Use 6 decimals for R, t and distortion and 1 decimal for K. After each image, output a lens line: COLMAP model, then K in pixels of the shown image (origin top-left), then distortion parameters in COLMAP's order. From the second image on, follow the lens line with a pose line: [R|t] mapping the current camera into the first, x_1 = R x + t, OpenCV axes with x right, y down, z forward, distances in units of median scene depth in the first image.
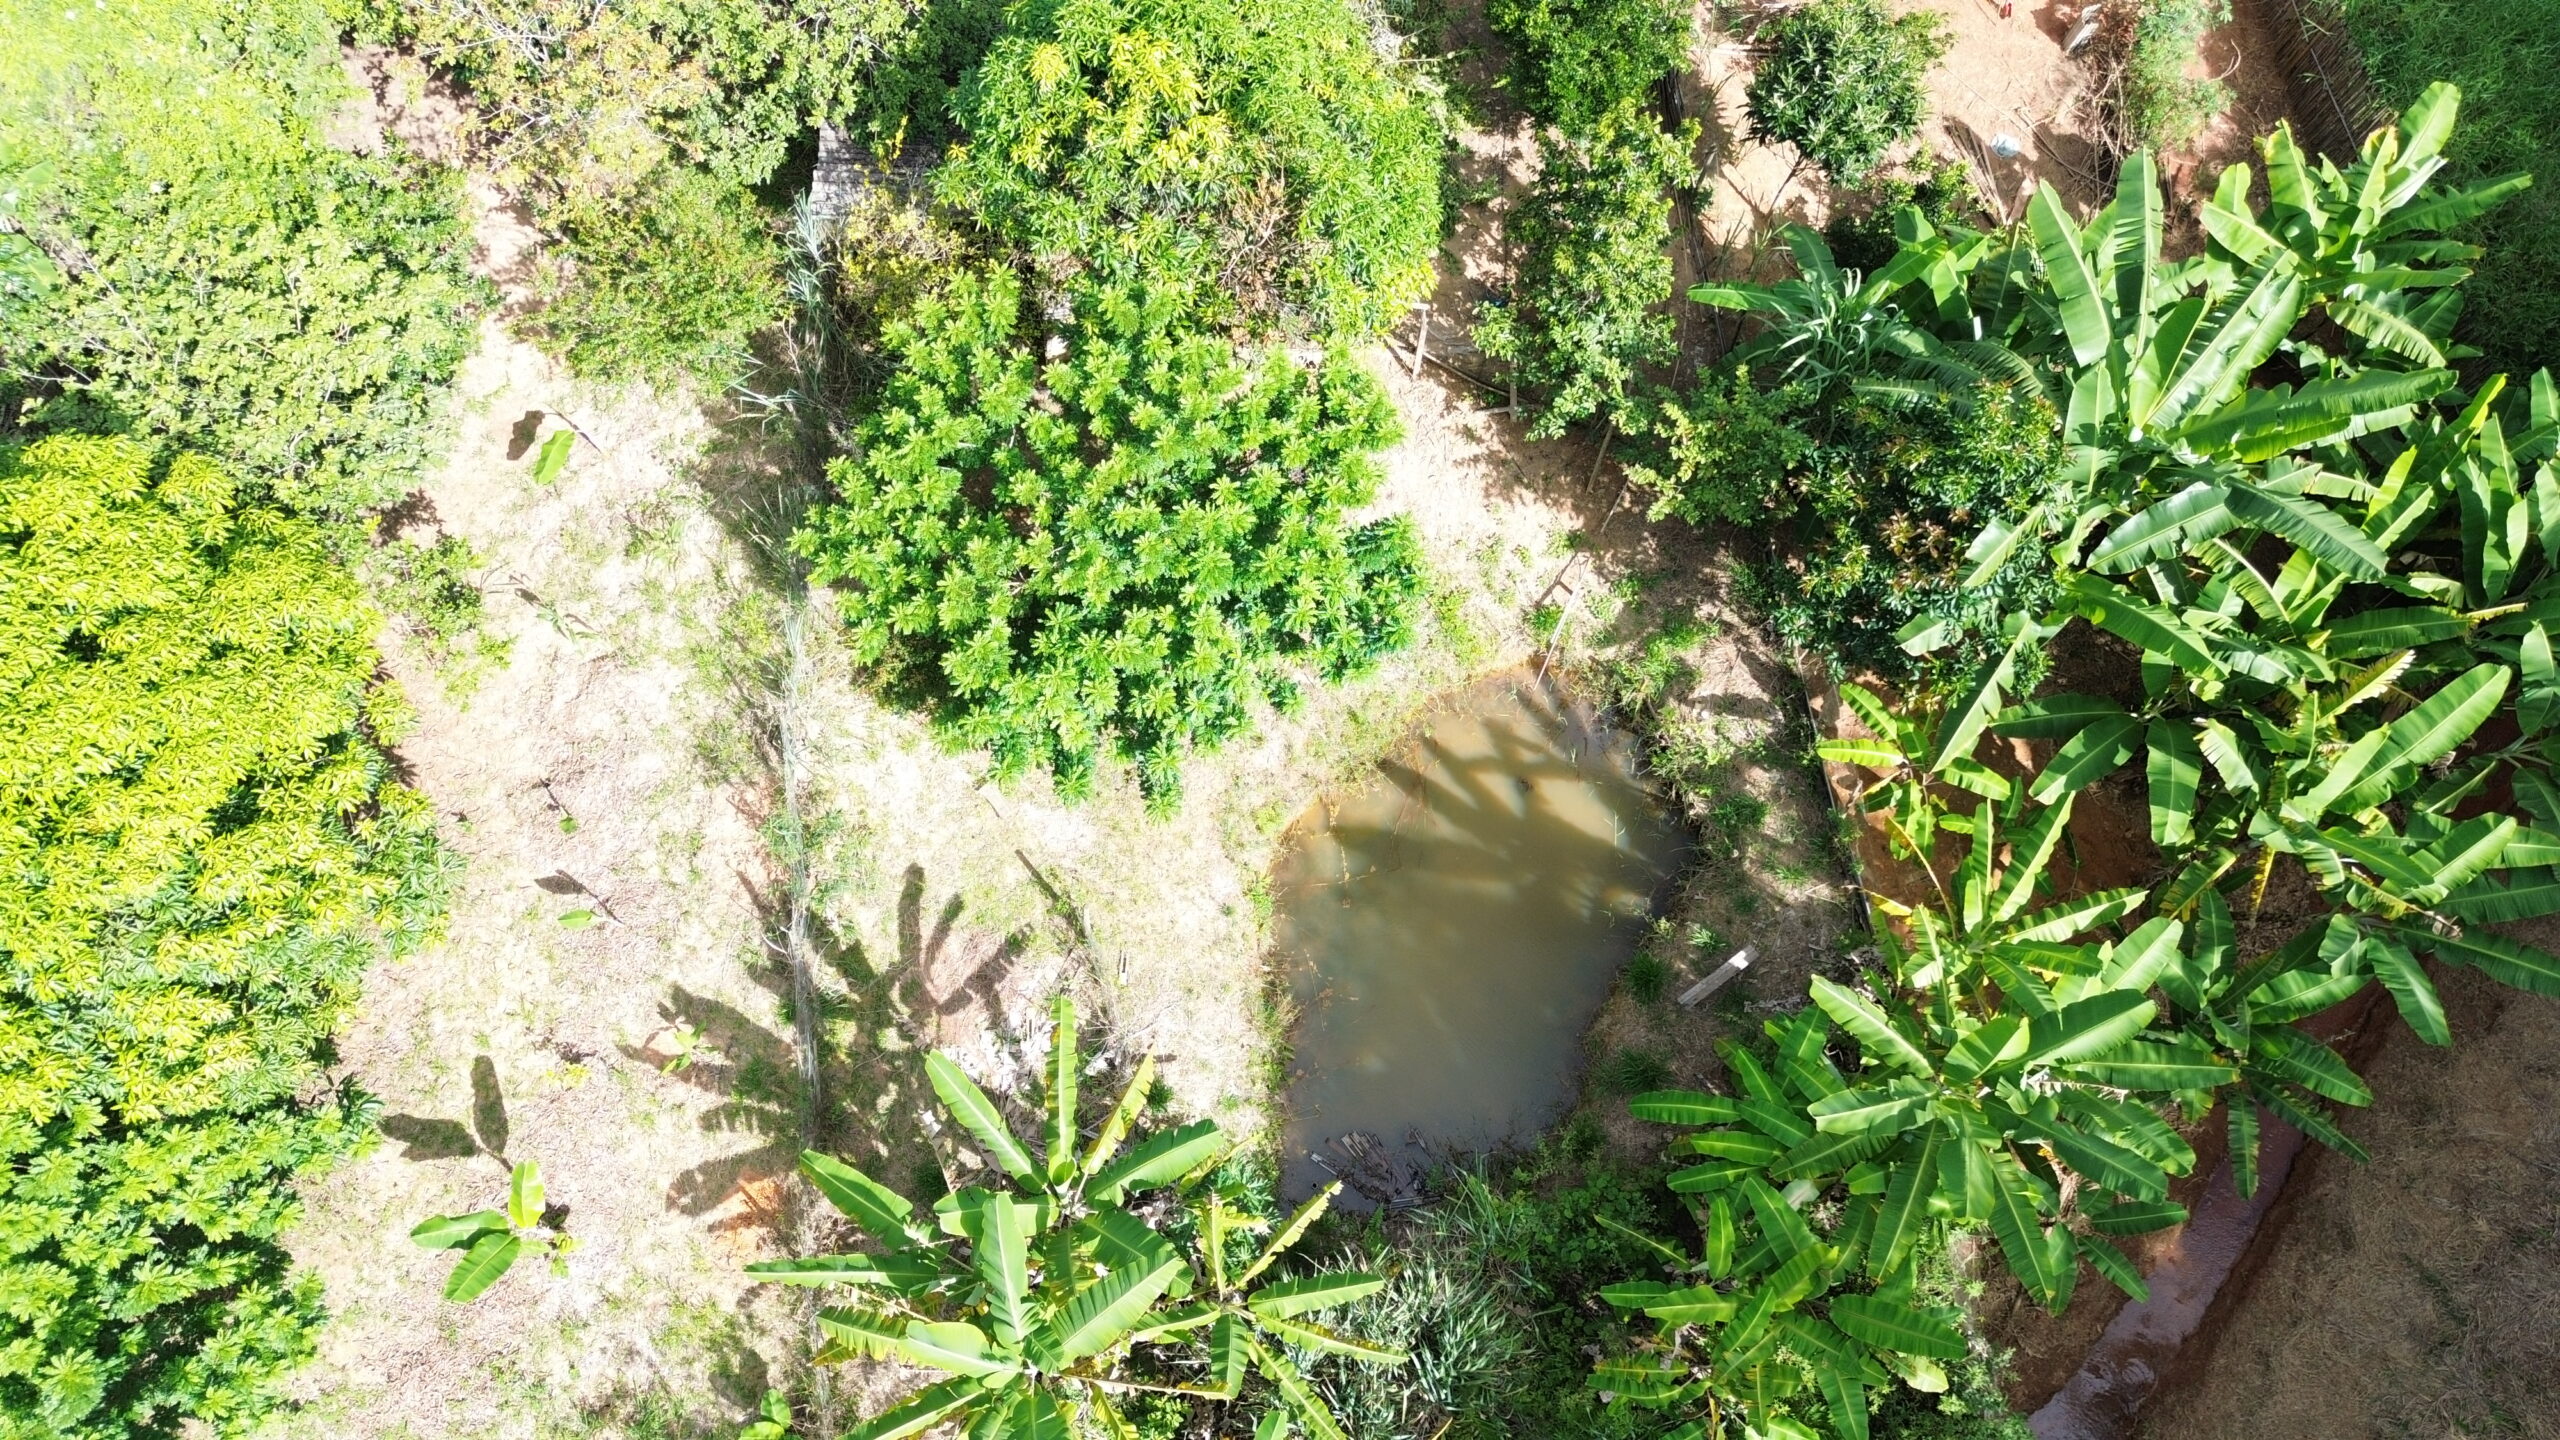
lens RADIAL K [[1821.6, 0, 1294.1], [0, 1821.6, 725.2], [0, 0, 1]] dist [0.068377, -0.065252]
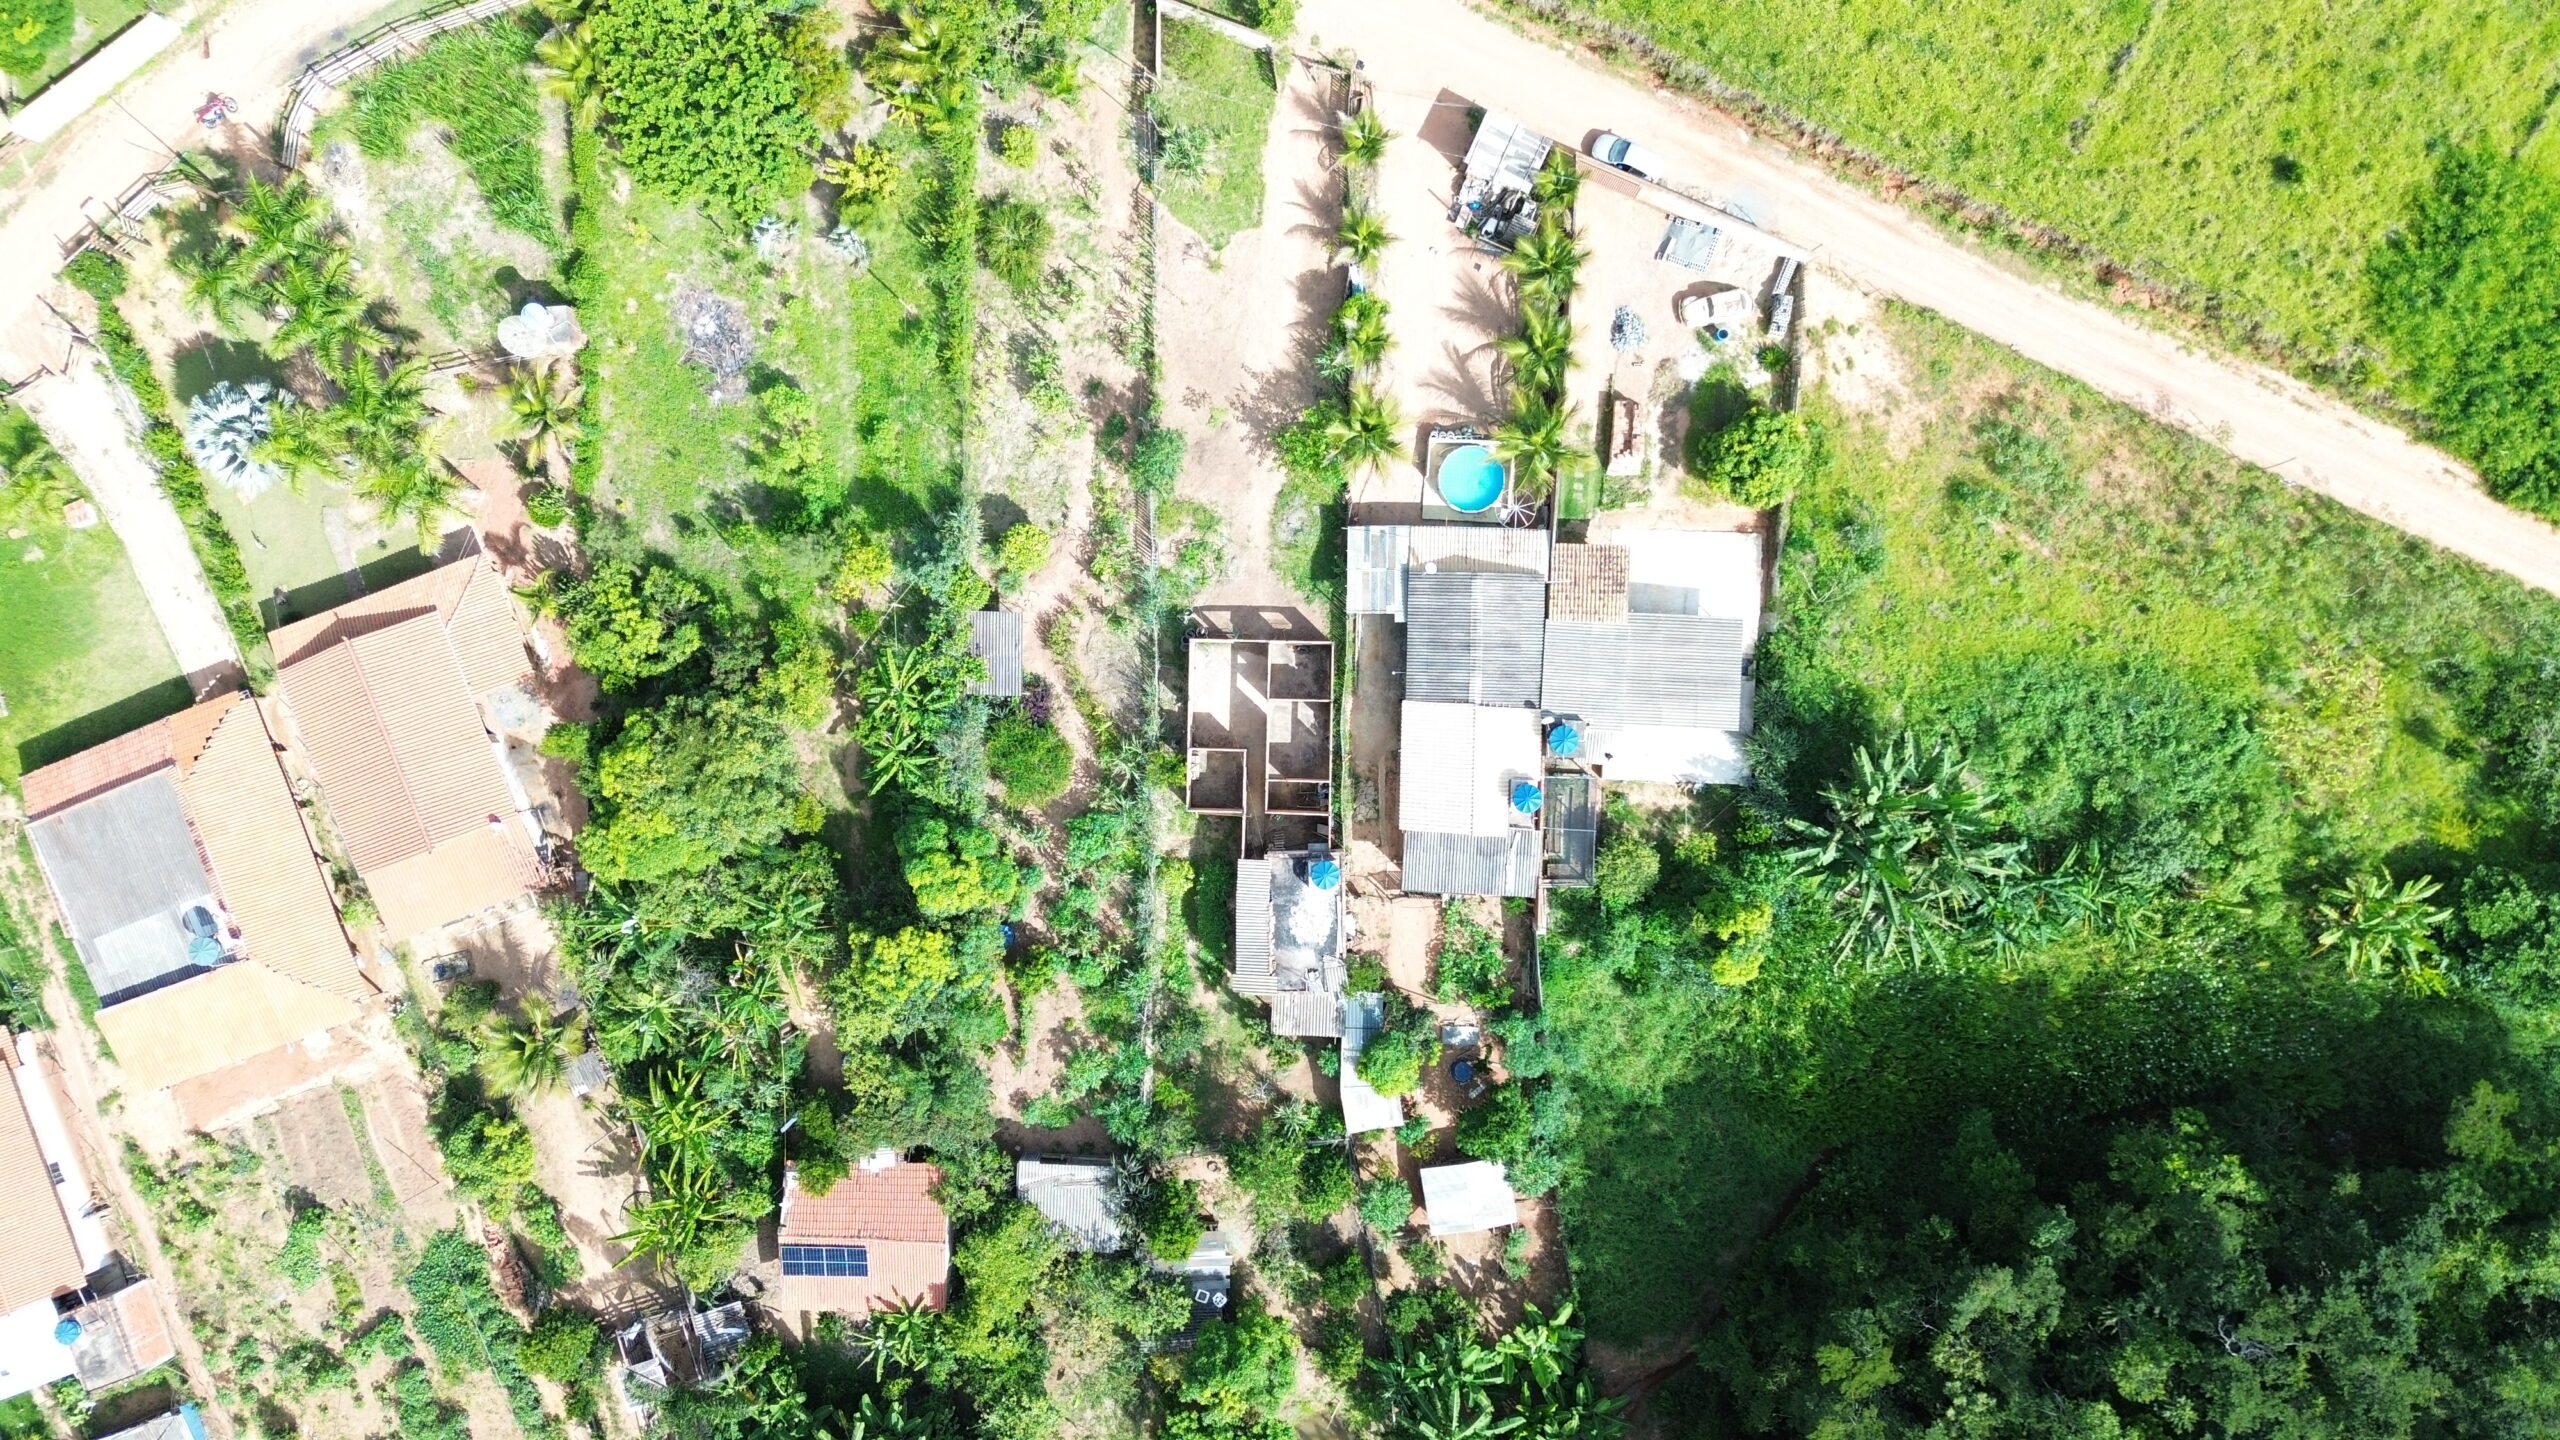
lens RADIAL K [[1821.6, 0, 1287.7], [0, 1821.6, 718.6], [0, 0, 1]] dist [0.068377, -0.065252]
pose [[0.999765, 0.018185, -0.011789, 0.075274], [-0.013910, 0.955580, 0.294404, -2.746608], [0.016619, -0.294171, 0.955608, -2.376979]]
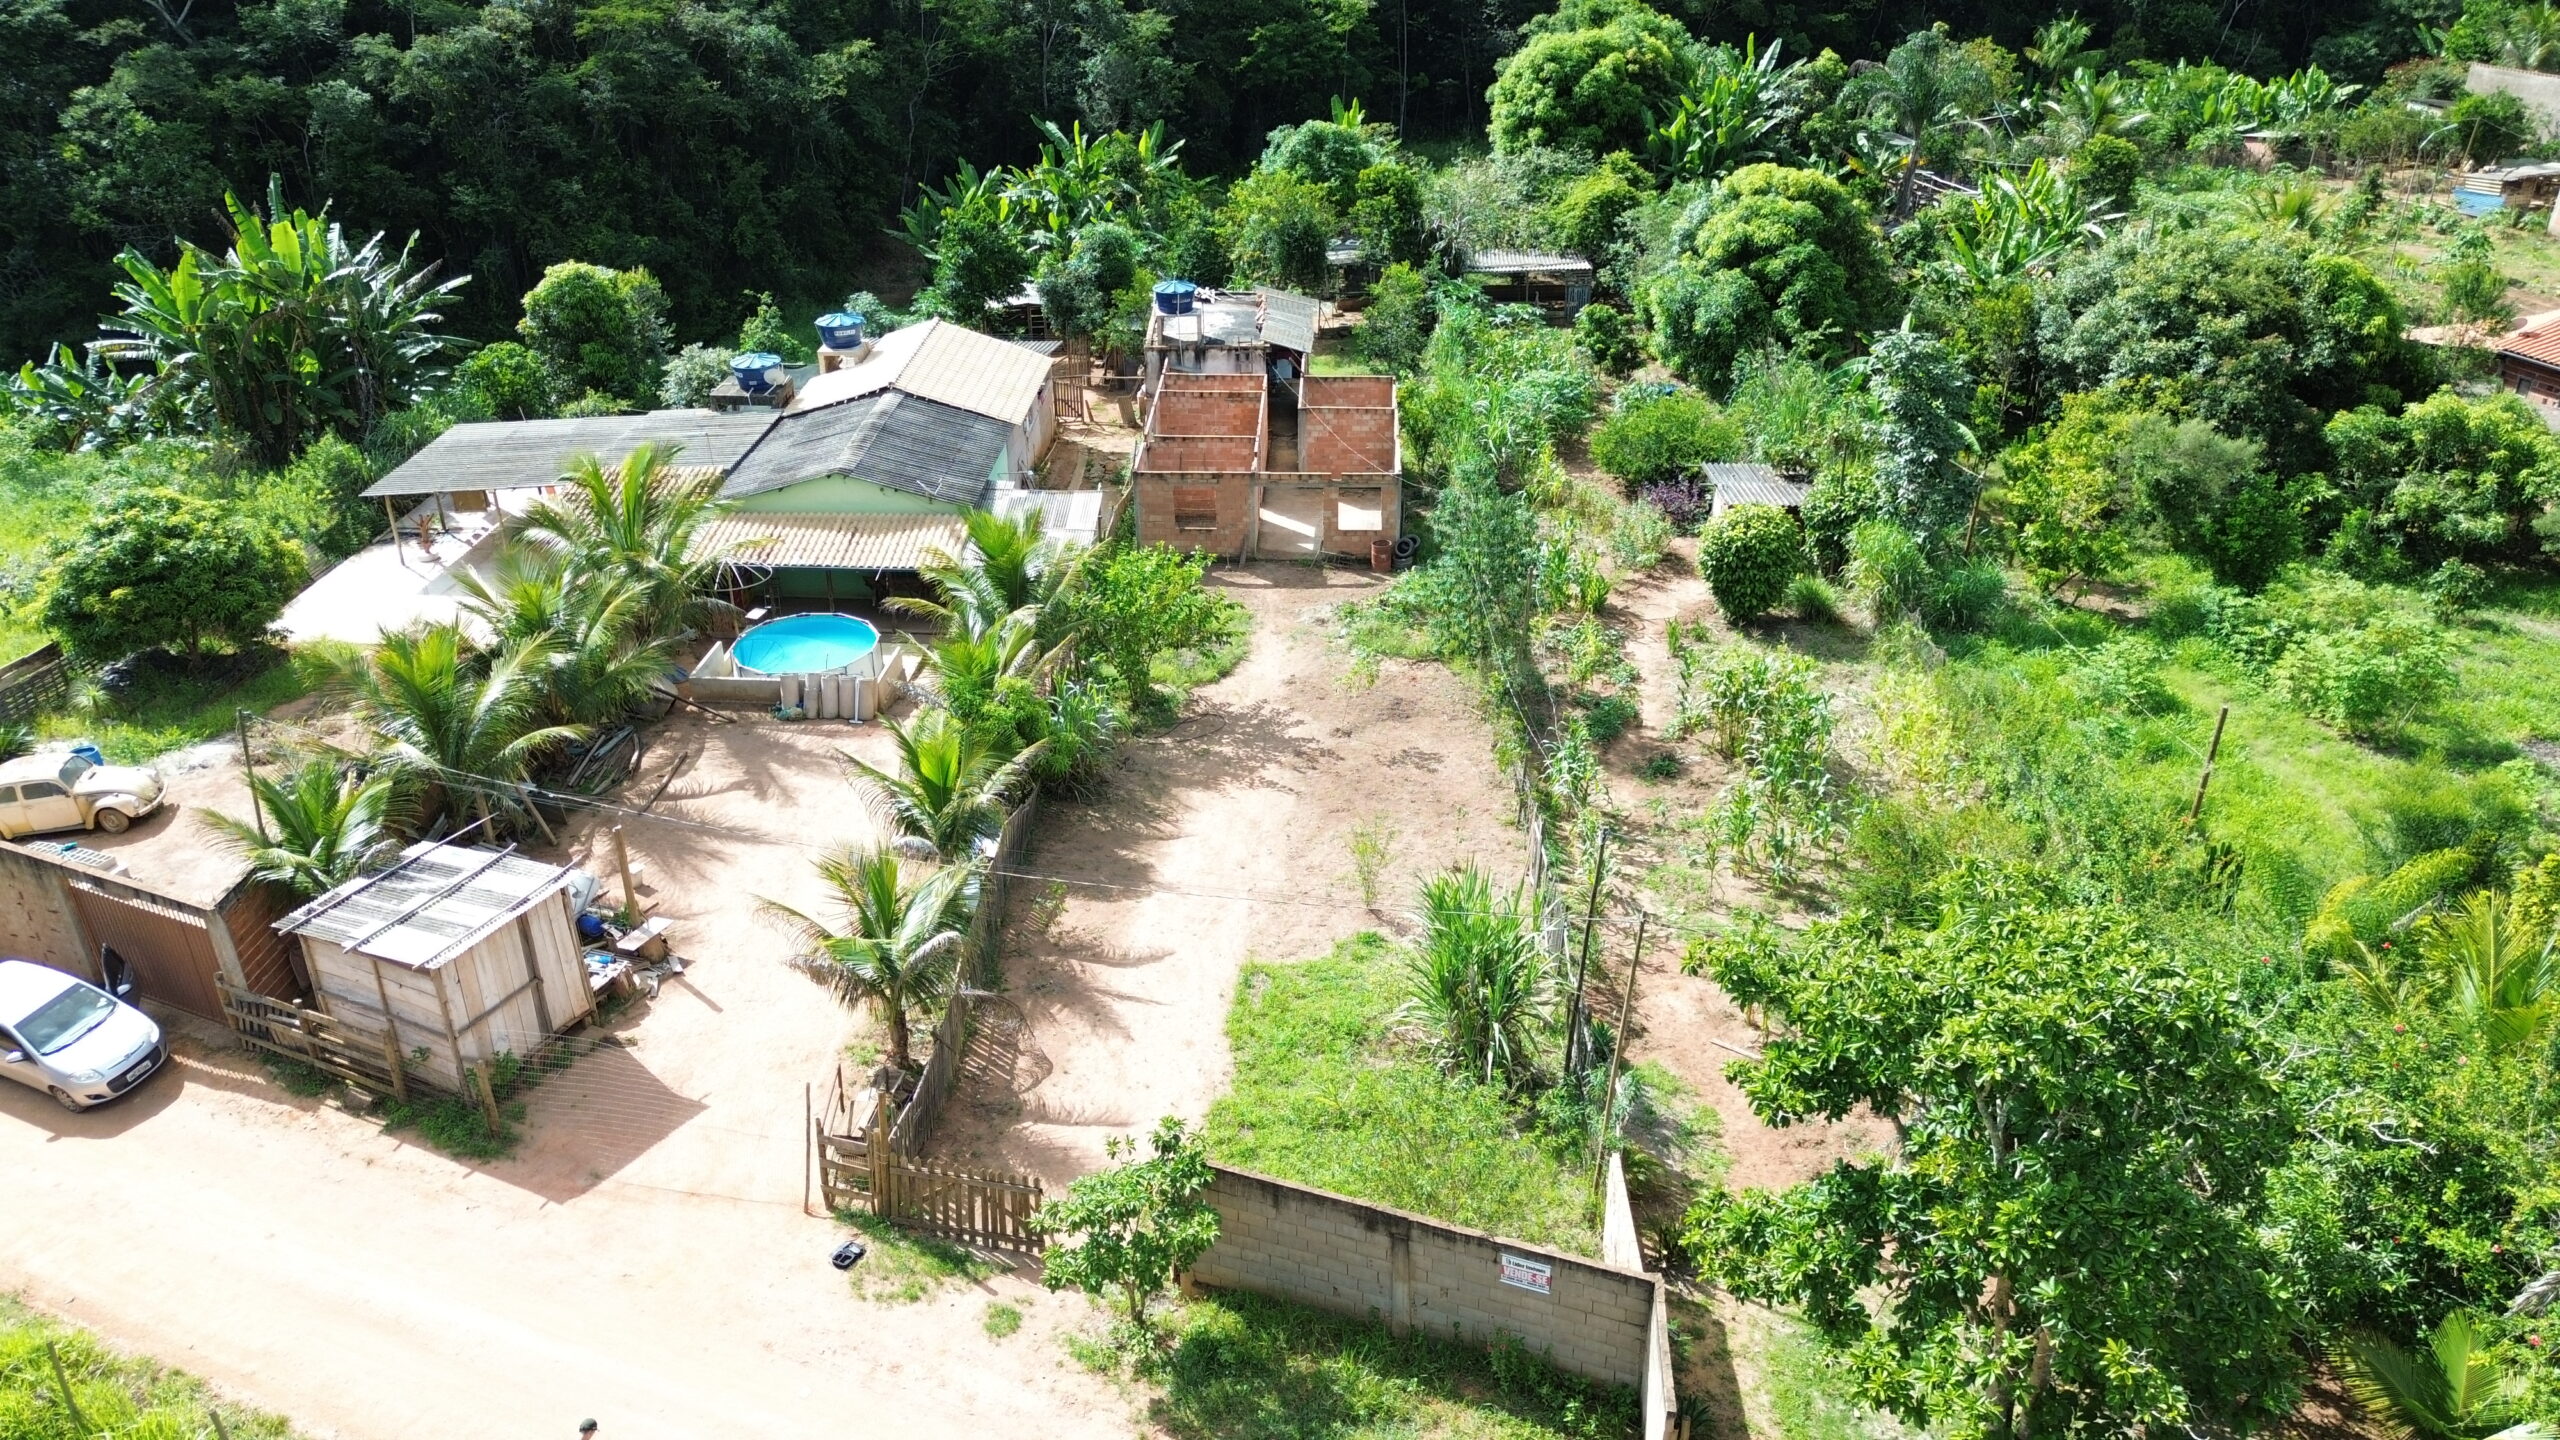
lens RADIAL K [[1821.6, 0, 1281.7], [0, 1821.6, 720.9], [0, 0, 1]] dist [0.068377, -0.065252]
pose [[-0.999469, -0.017061, 0.027765, -0.110372], [0.030525, -0.191776, 0.980964, -3.874566], [-0.011411, 0.981290, 0.192195, 1.259488]]
